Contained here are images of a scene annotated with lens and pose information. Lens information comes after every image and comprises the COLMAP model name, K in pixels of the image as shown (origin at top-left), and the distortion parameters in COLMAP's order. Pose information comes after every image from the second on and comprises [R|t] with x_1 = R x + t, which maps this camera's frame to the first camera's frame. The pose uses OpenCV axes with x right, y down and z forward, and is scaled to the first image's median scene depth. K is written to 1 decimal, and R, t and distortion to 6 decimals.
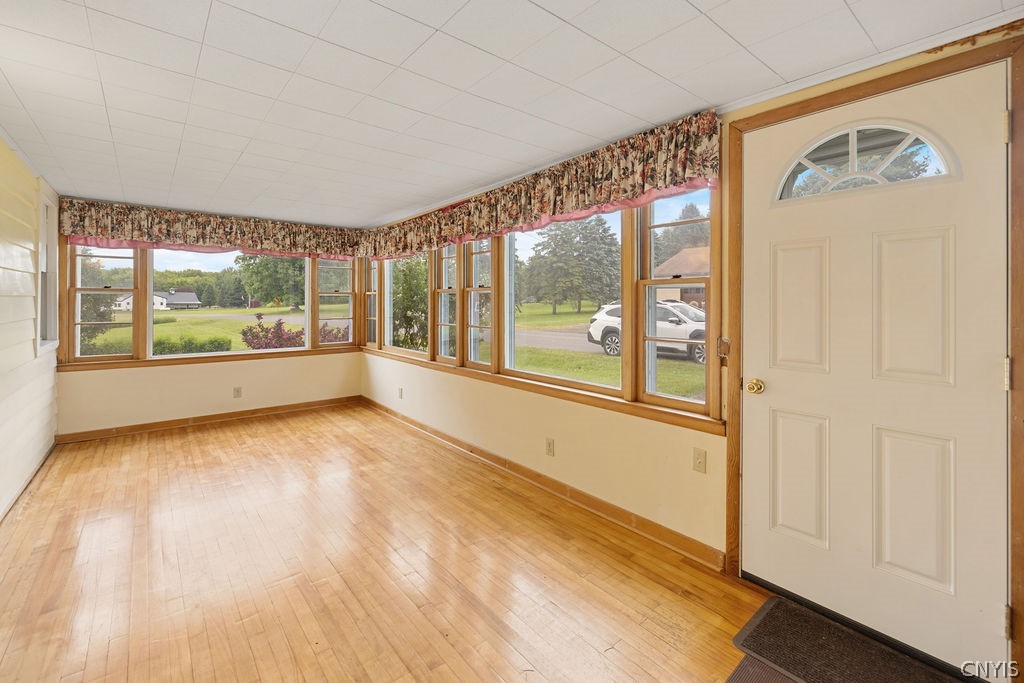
lens RADIAL K [[442.5, 0, 511.0], [0, 442.5, 302.8], [0, 0, 1]] dist [0.000748, 0.000204]
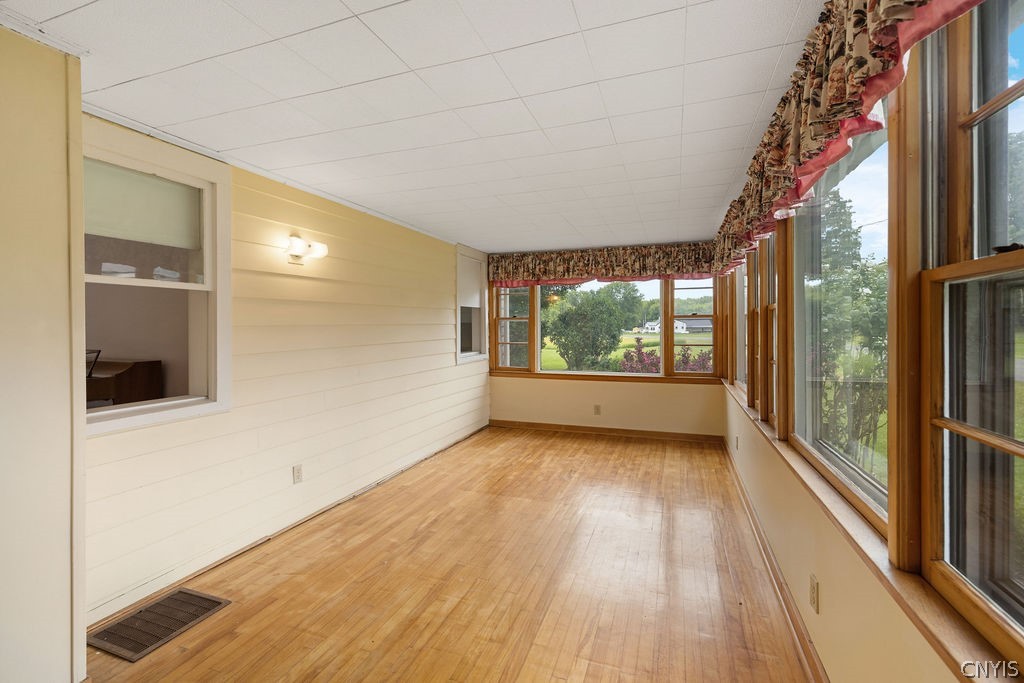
lens RADIAL K [[454.9, 0, 510.6], [0, 454.9, 329.8], [0, 0, 1]] dist [-0.000166, -0.000003]
pose [[0.505490, 0.001009, -0.862832, 0.251385], [0.005384, 0.999976, 0.004323, -0.000822], [0.862815, -0.006831, 0.505473, 0.262531]]
